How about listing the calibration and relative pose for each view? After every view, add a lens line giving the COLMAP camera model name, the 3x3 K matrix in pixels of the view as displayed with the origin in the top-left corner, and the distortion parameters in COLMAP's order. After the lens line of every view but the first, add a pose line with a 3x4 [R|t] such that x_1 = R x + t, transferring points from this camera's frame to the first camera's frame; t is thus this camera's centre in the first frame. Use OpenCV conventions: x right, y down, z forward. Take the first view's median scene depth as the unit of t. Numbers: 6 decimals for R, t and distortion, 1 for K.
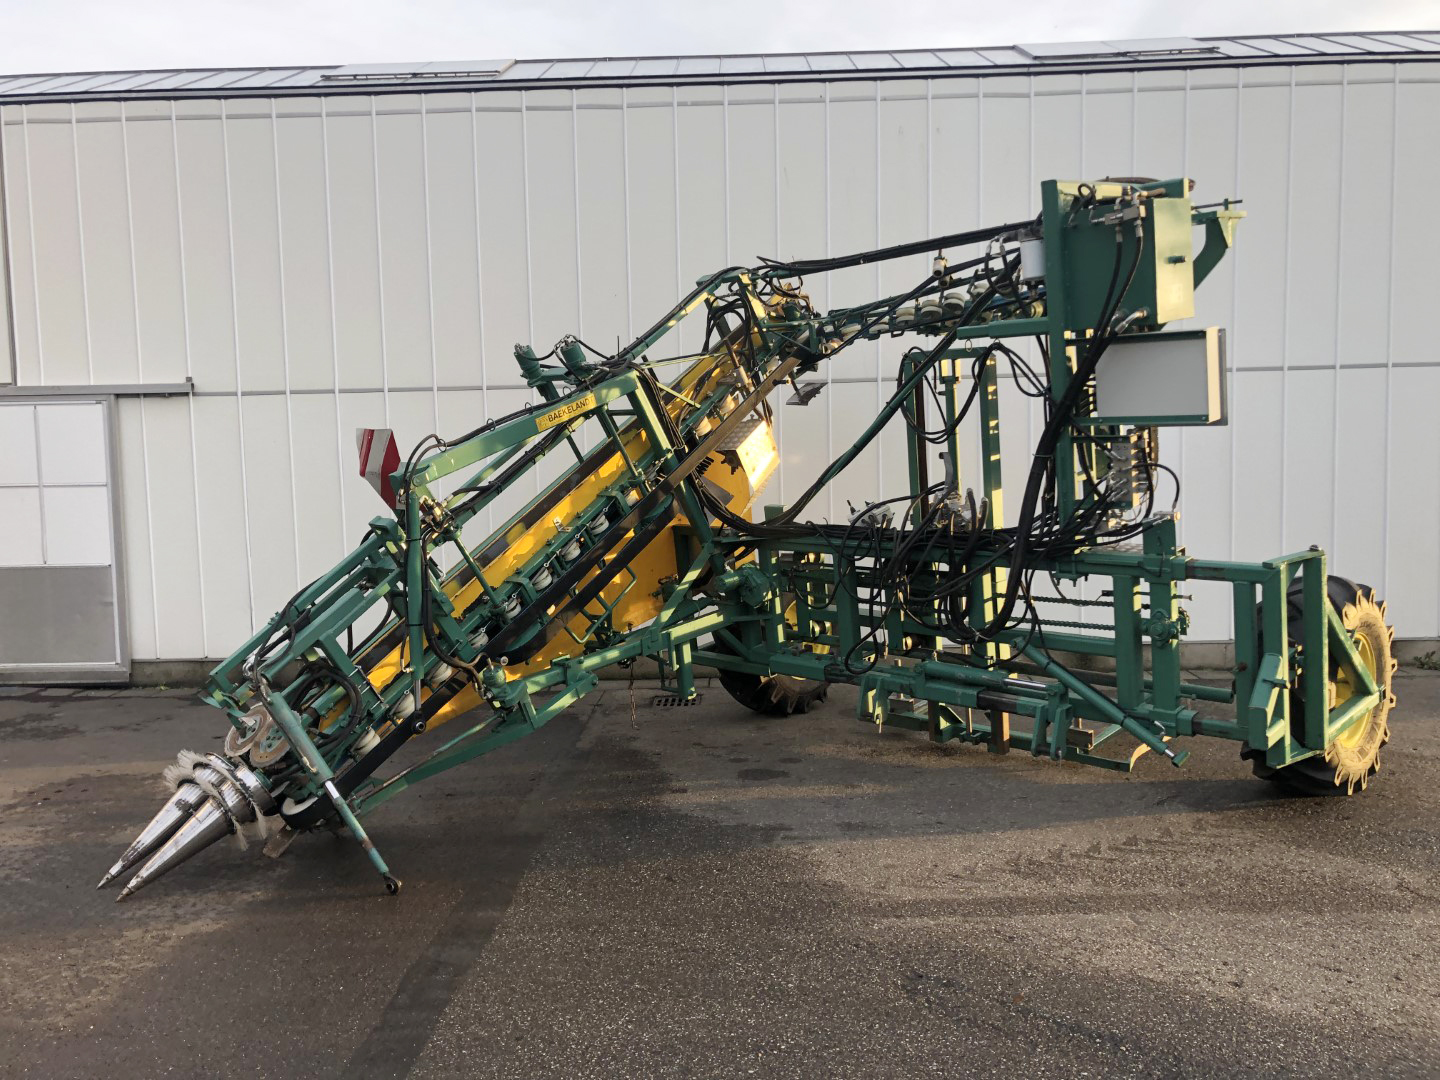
lens RADIAL K [[1174.3, 0, 727.2], [0, 1174.3, 538.8], [0, 0, 1]] dist [0.018414, 0.002374]
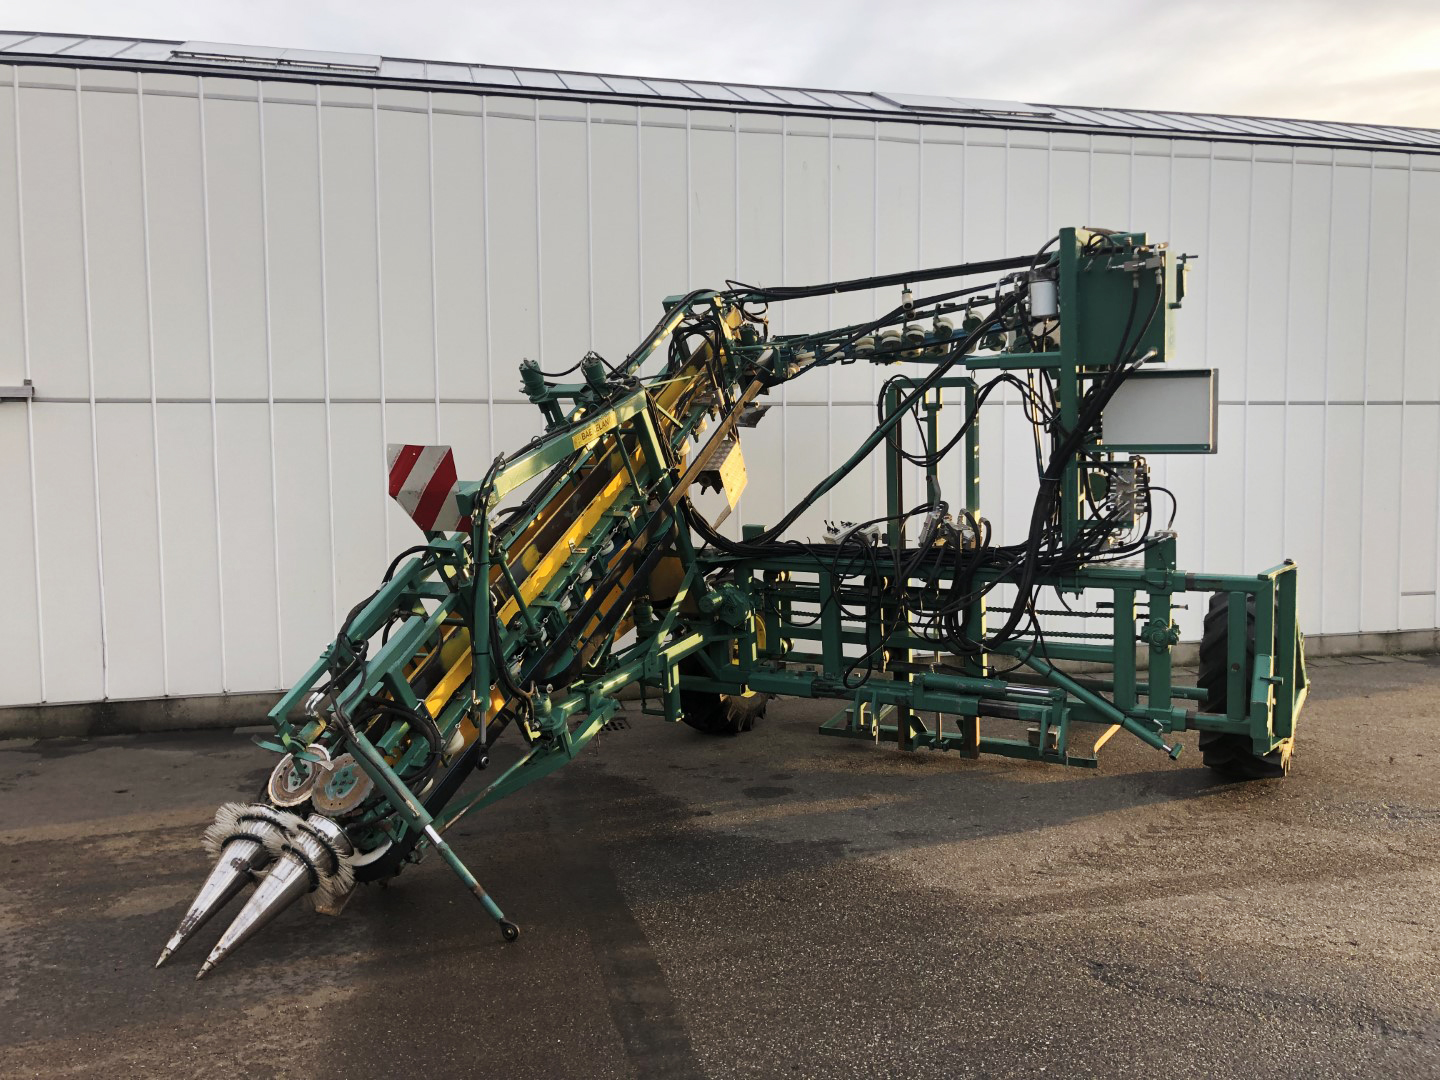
lens RADIAL K [[1174.3, 0, 727.2], [0, 1174.3, 538.8], [0, 0, 1]] dist [0.018414, 0.002374]
pose [[0.962951, -0.005387, 0.269623, -0.299858], [0.010032, 0.999824, -0.015852, -0.001557], [-0.269490, 0.017969, 0.962835, 0.035474]]
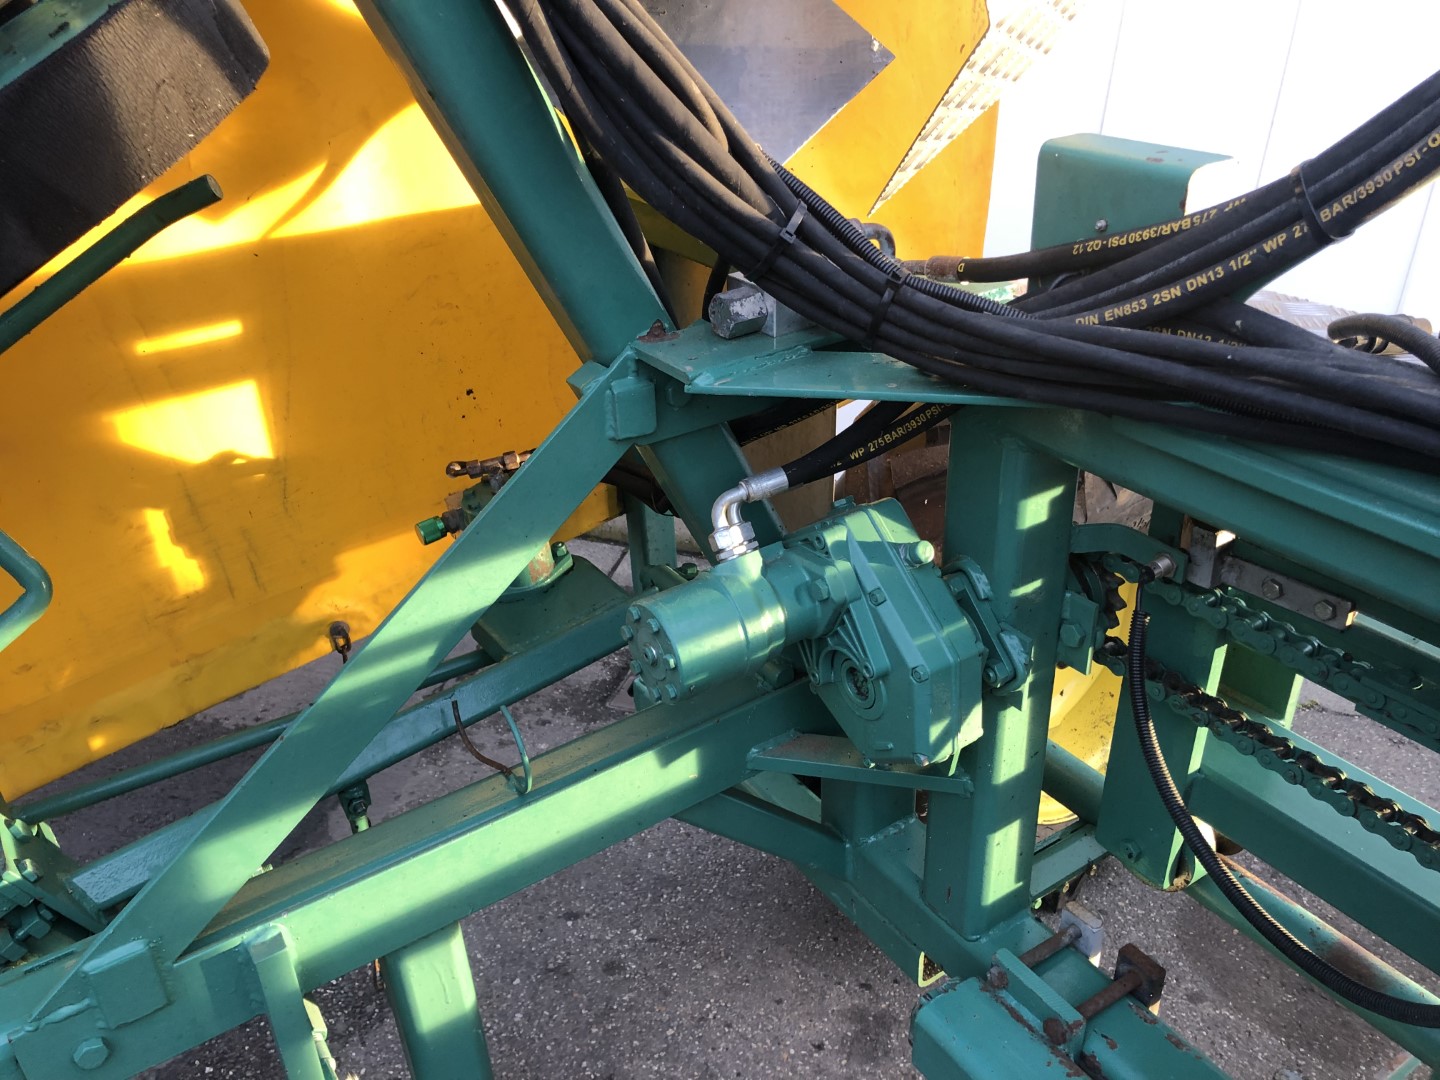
lens RADIAL K [[1172.9, 0, 720.5], [0, 1172.9, 571.8], [0, 0, 1]] dist [0.029930, 0.002985]
pose [[0.970974, 0.159212, -0.178494, 0.033348], [-0.083765, 0.925356, 0.369730, -0.034399], [0.224036, -0.344046, 0.911833, 1.000988]]
